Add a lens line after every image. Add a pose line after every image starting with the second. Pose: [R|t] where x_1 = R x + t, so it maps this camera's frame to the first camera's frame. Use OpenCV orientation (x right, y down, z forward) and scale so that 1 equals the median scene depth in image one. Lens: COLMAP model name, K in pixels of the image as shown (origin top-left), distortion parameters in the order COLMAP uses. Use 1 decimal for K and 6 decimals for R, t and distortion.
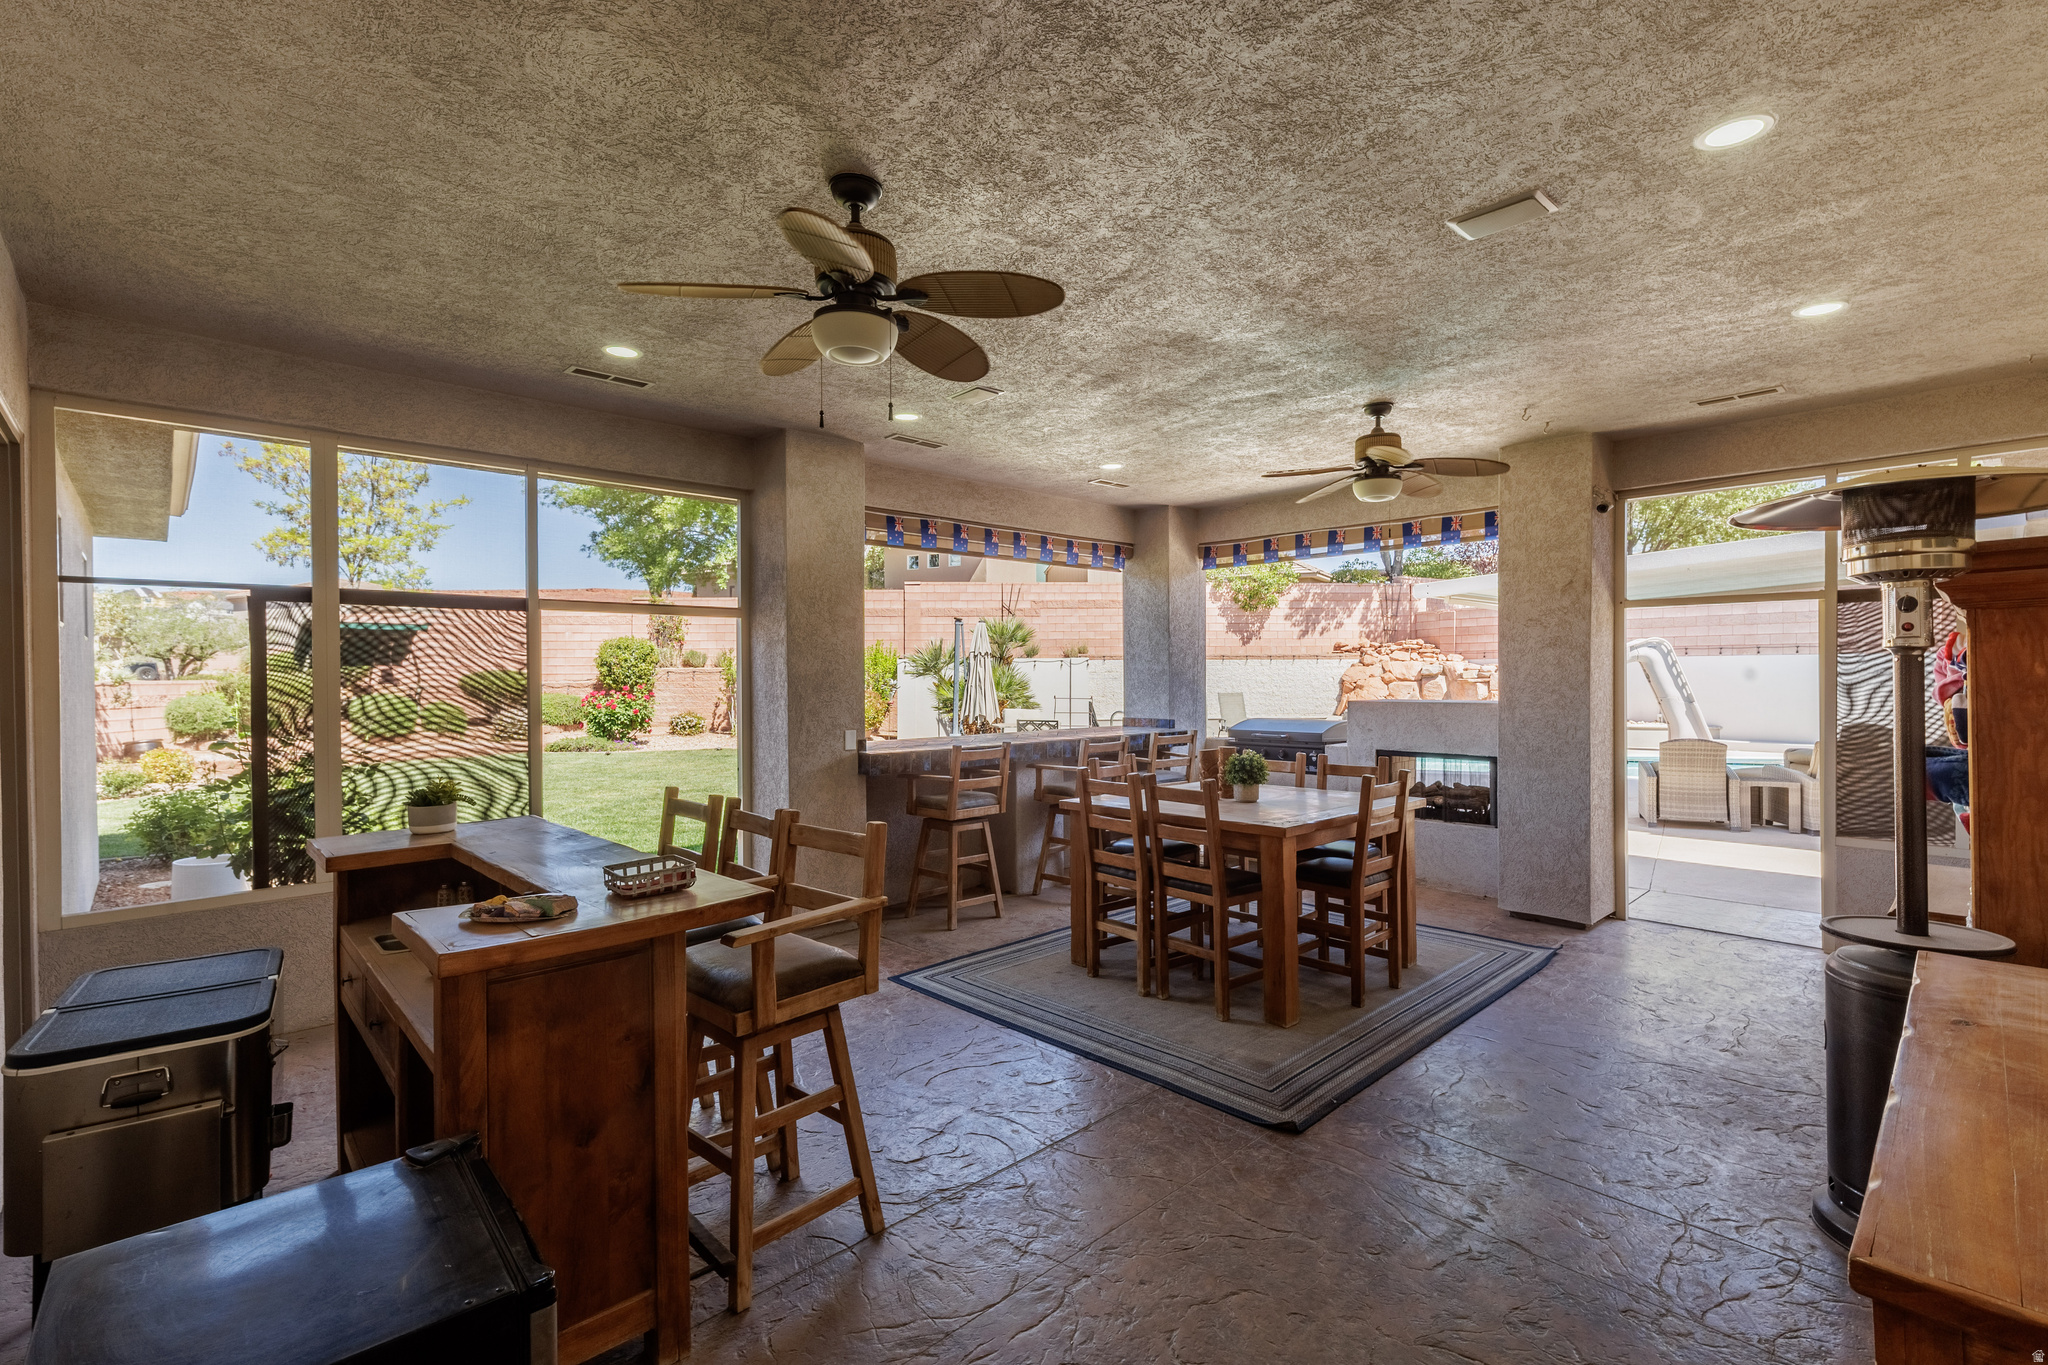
lens RADIAL K [[913.8, 0, 1034.0], [0, 913.8, 678.6], [0, 0, 1]] dist [-0.002414, -0.000108]
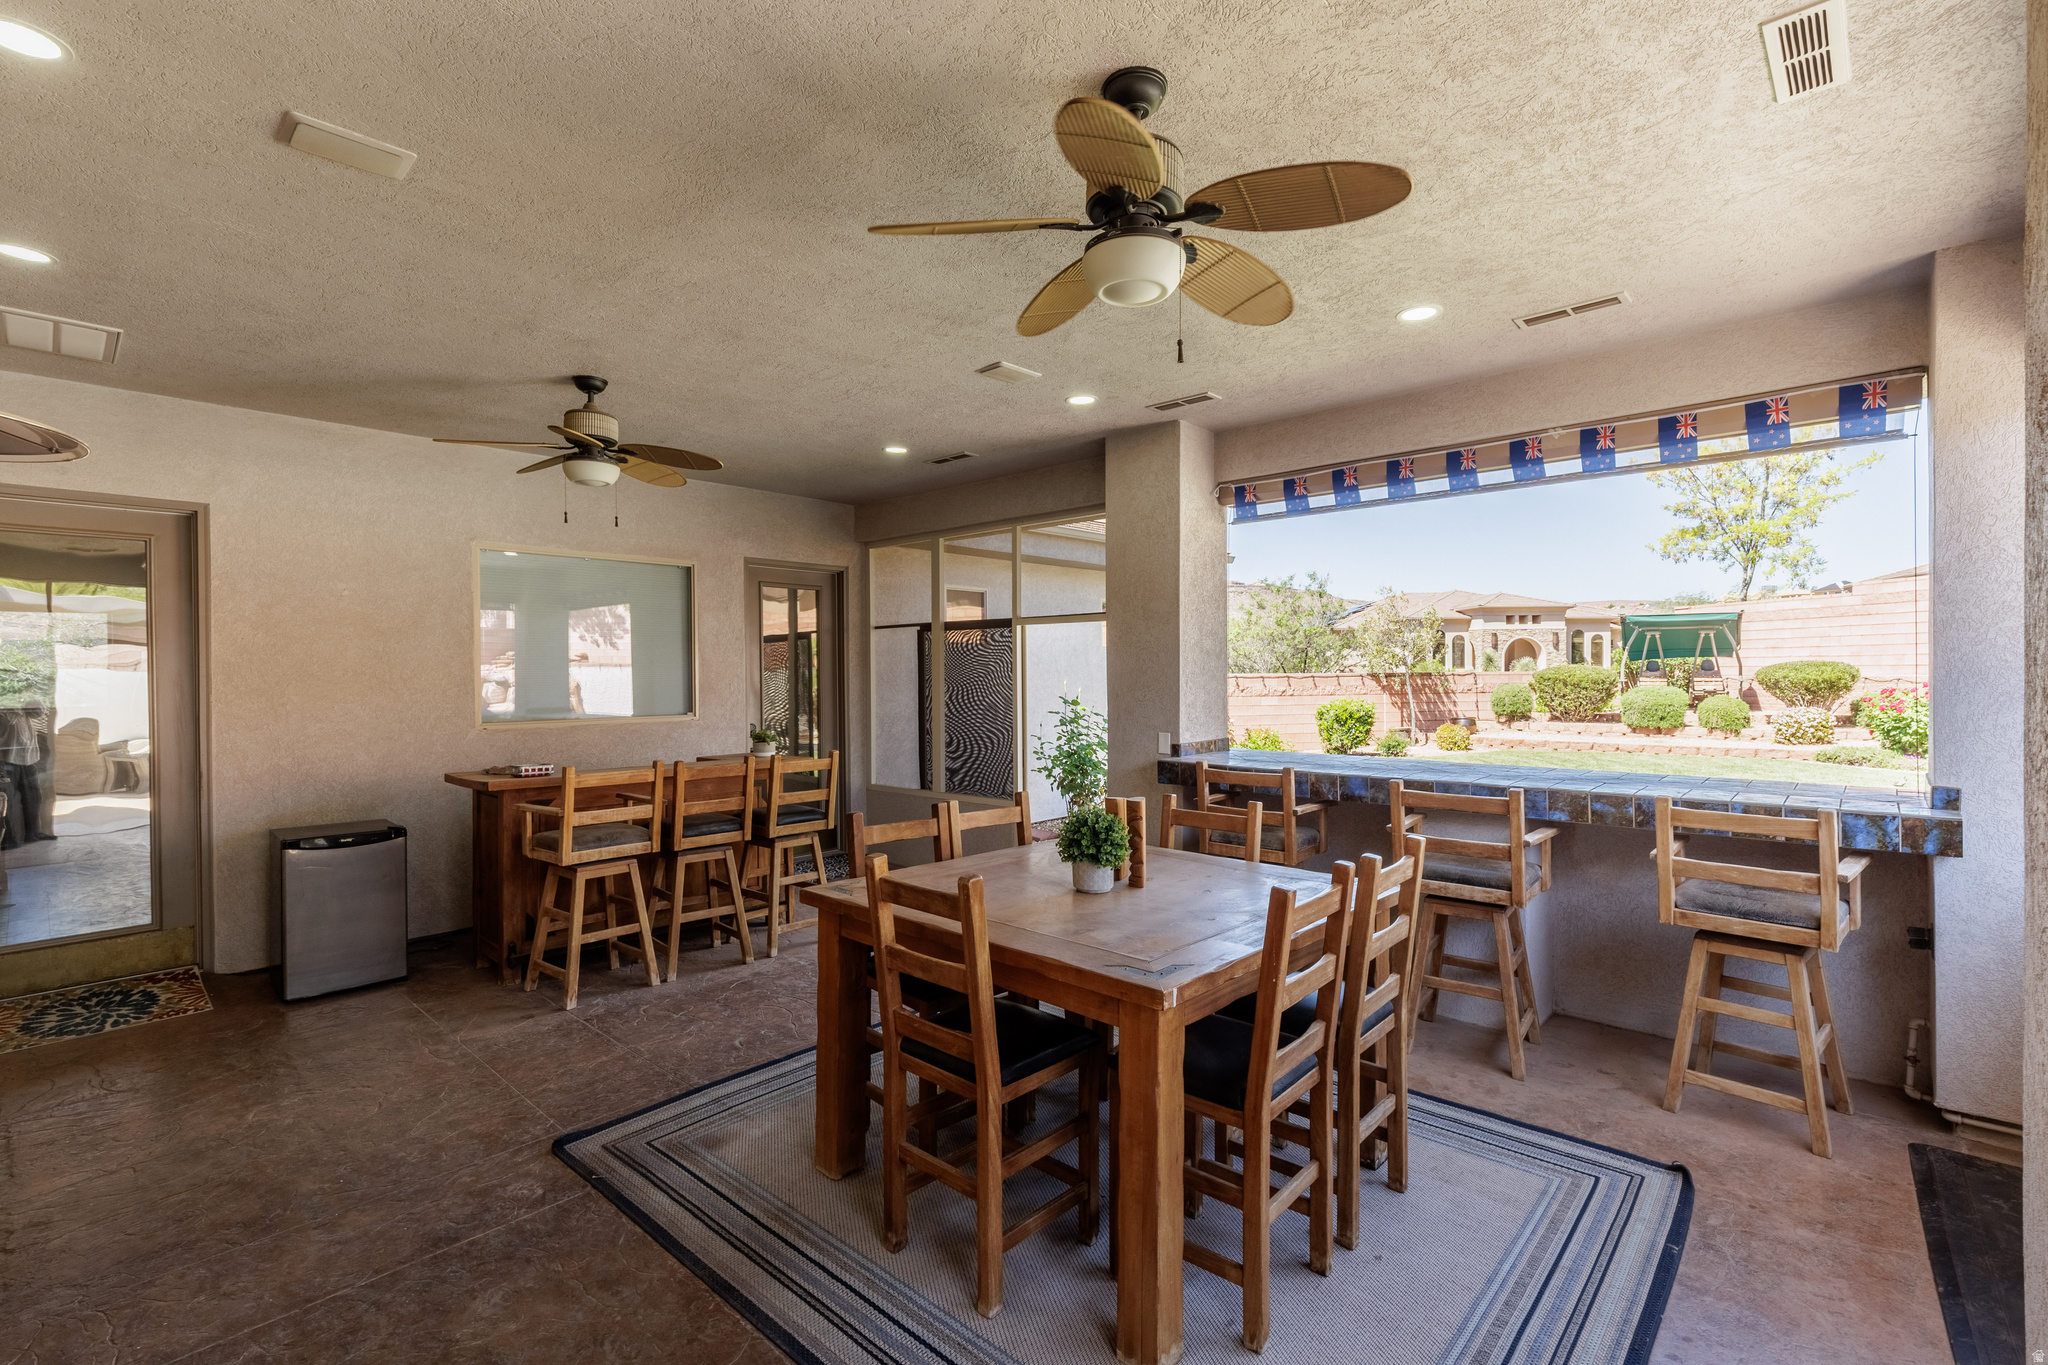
lens RADIAL K [[913.8, 0, 1035.2], [0, 913.8, 675.5], [0, 0, 1]] dist [-0.002414, -0.000108]
pose [[0.071819, 0.010858, -0.997359, 0.730715], [-0.000093, 0.999941, 0.010880, -0.012716], [0.997418, -0.000688, 0.071815, 0.813609]]
